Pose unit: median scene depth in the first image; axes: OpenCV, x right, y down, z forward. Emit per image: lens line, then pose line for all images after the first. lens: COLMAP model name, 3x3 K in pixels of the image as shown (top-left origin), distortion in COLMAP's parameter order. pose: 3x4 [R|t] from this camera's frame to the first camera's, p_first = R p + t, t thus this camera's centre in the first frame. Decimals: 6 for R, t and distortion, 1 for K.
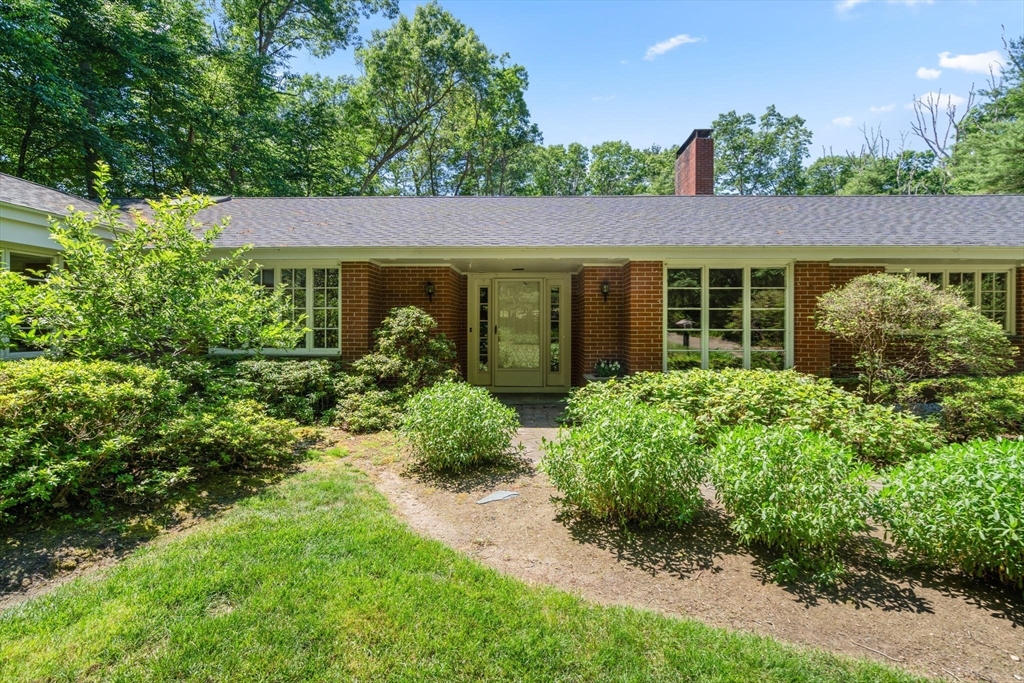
lens RADIAL K [[462.2, 0, 516.1], [0, 462.2, 320.2], [0, 0, 1]] dist [0.000196, 0.000052]
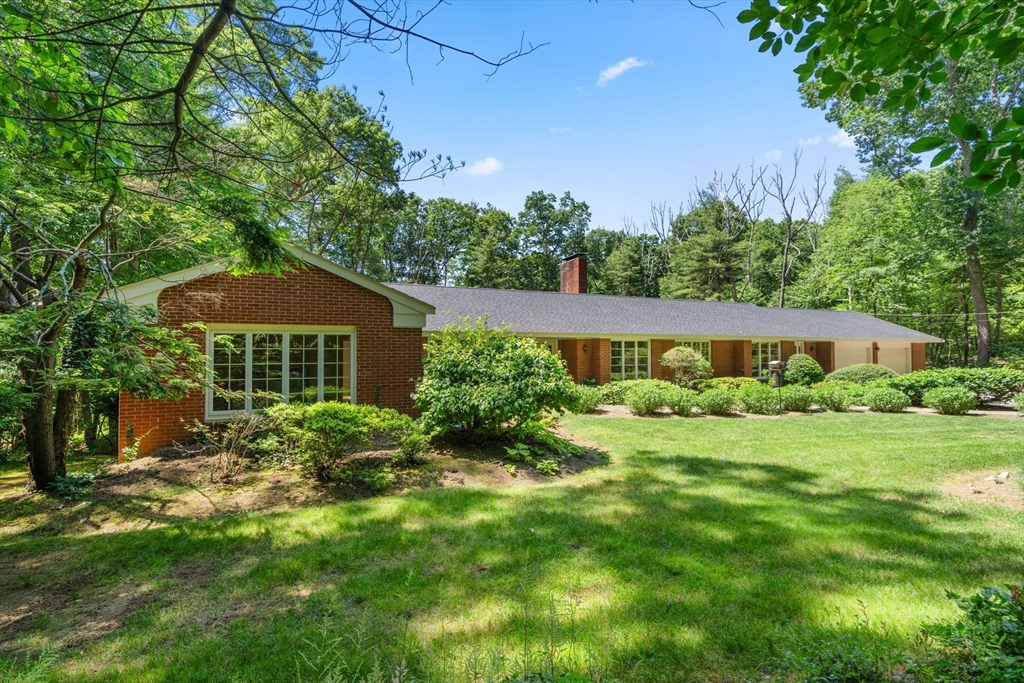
lens RADIAL K [[464.9, 0, 516.1], [0, 464.9, 335.8], [0, 0, 1]] dist [-0.003482, -0.000270]
pose [[0.901377, 0.010354, 0.432911, -1.231889], [0.002390, 0.999580, -0.028884, -0.067543], [-0.433028, 0.027071, 0.900974, -1.049601]]
